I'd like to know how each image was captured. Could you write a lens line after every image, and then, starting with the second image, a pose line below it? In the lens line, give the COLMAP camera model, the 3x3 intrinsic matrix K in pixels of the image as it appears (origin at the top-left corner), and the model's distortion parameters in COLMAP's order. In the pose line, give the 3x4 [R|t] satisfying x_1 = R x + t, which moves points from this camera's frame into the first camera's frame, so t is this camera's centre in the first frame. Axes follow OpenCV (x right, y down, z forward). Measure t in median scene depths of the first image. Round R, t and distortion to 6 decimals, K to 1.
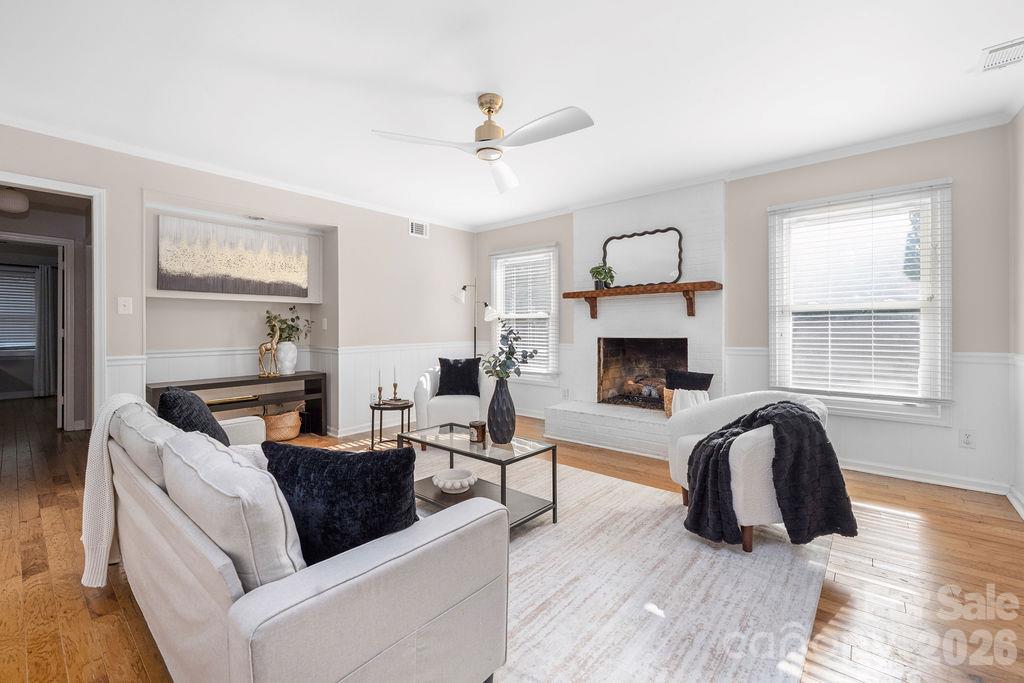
lens RADIAL K [[426.0, 0, 508.4], [0, 426.0, 332.6], [0, 0, 1]] dist [-0.000941, 0.000462]
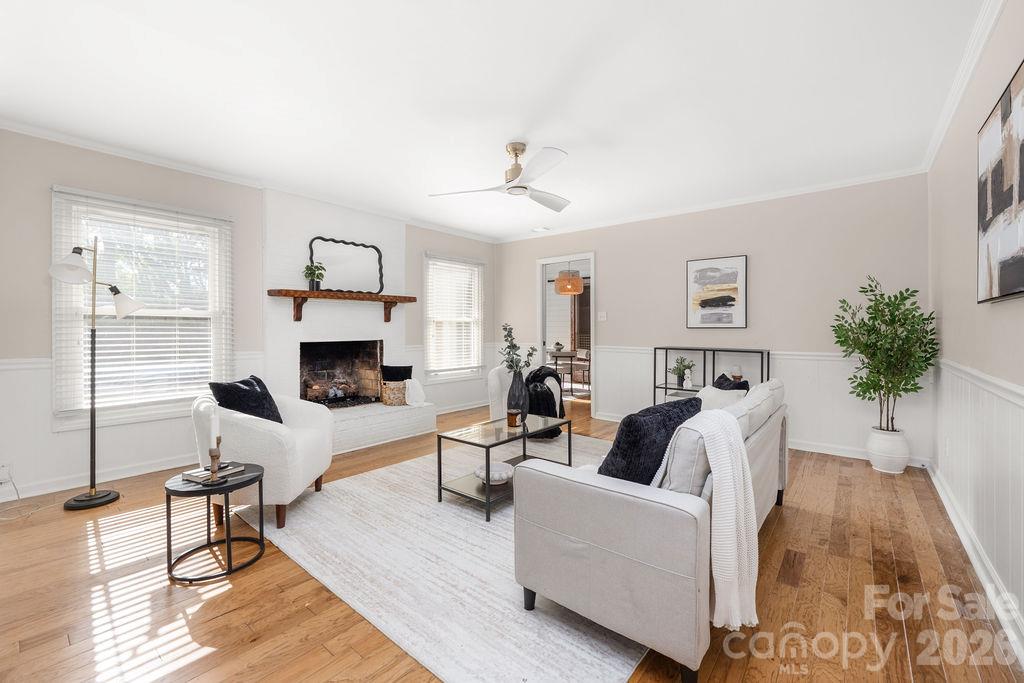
lens RADIAL K [[426.0, 0, 505.9], [0, 426.0, 334.9], [0, 0, 1]] dist [-0.000941, 0.000462]
pose [[0.000654, -0.005493, 0.999985, -0.756403], [0.016878, 0.999843, 0.005482, -0.001807], [-0.999857, 0.016874, 0.000747, 0.607916]]
